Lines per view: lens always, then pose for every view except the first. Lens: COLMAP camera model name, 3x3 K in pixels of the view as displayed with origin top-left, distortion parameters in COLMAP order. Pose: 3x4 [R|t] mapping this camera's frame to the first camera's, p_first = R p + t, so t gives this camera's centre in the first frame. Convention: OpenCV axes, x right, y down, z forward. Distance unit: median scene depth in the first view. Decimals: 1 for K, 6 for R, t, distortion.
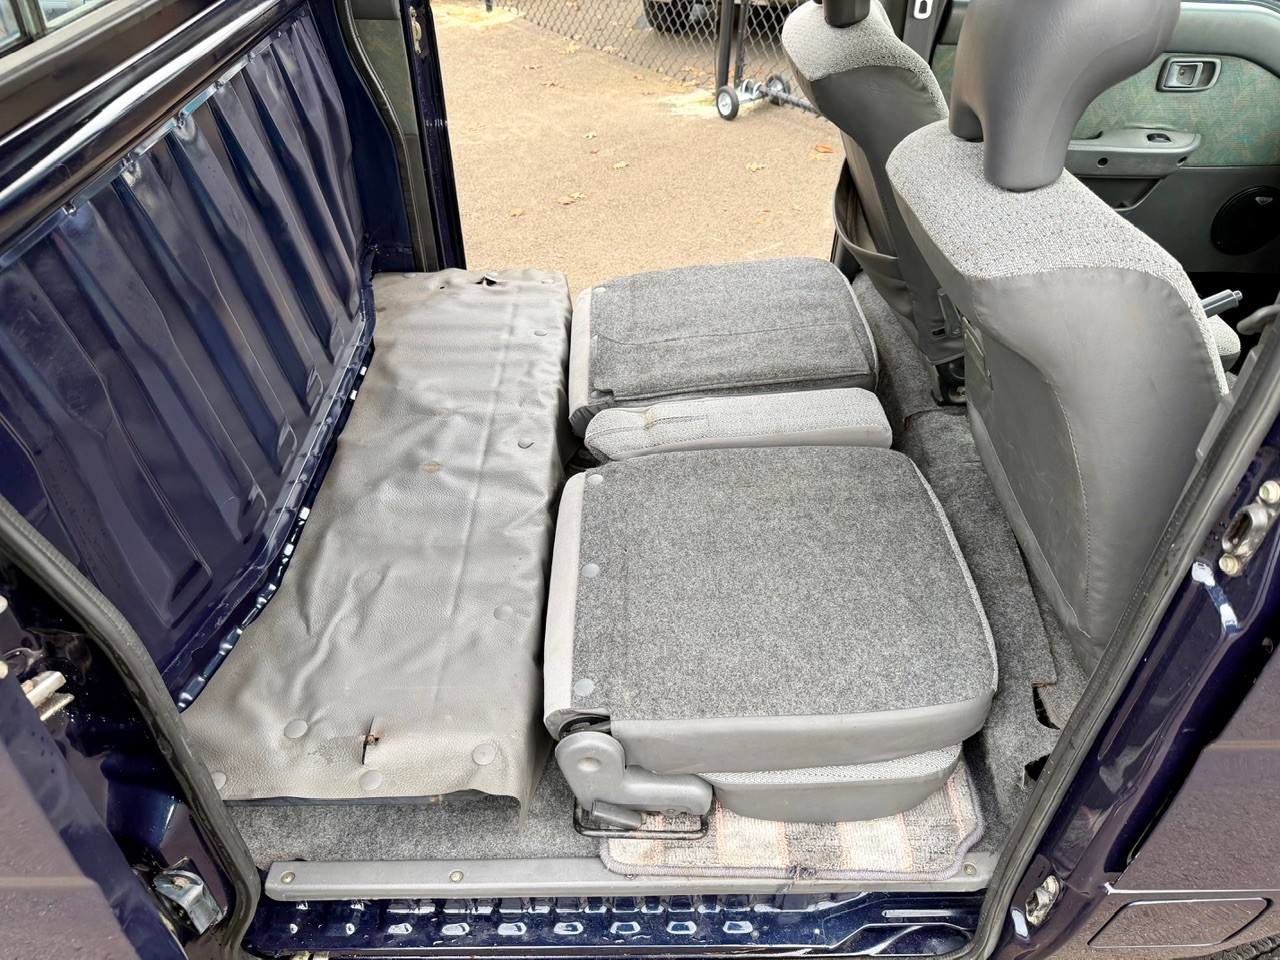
lens RADIAL K [[910.5, 0, 639.9], [0, 910.5, 494.2], [0, 0, 1]] dist [-0.004345, -0.007095]
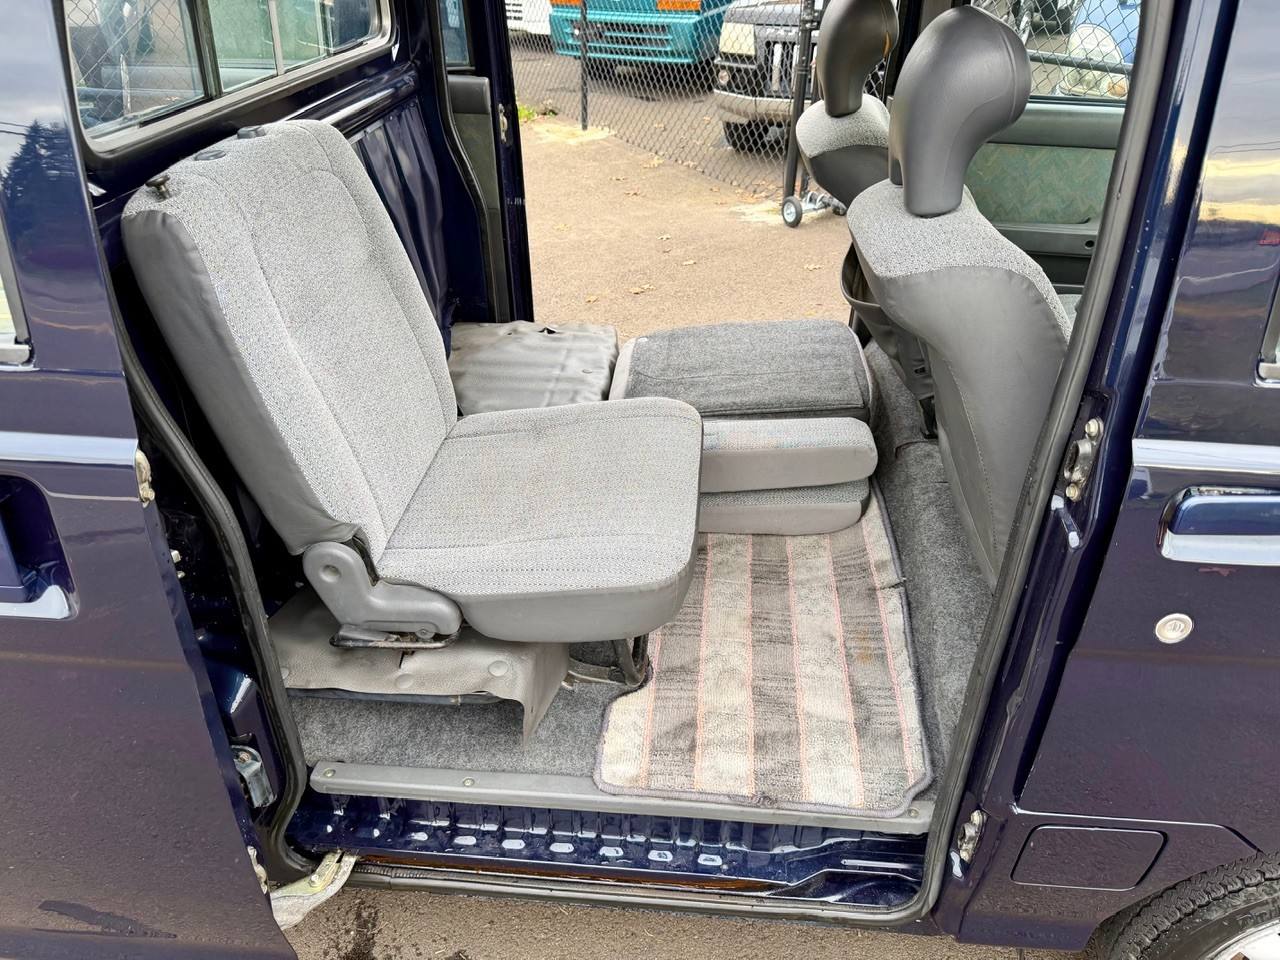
lens RADIAL K [[893.1, 0, 640.0], [0, 893.1, 480.0], [0, 0, 1]] dist [0.036435, -0.063091]
pose [[0.995492, 0.051163, -0.079863, 0.058271], [-0.060660, 0.990746, -0.121421, 0.100291], [0.072912, 0.125718, 0.989383, -0.116412]]
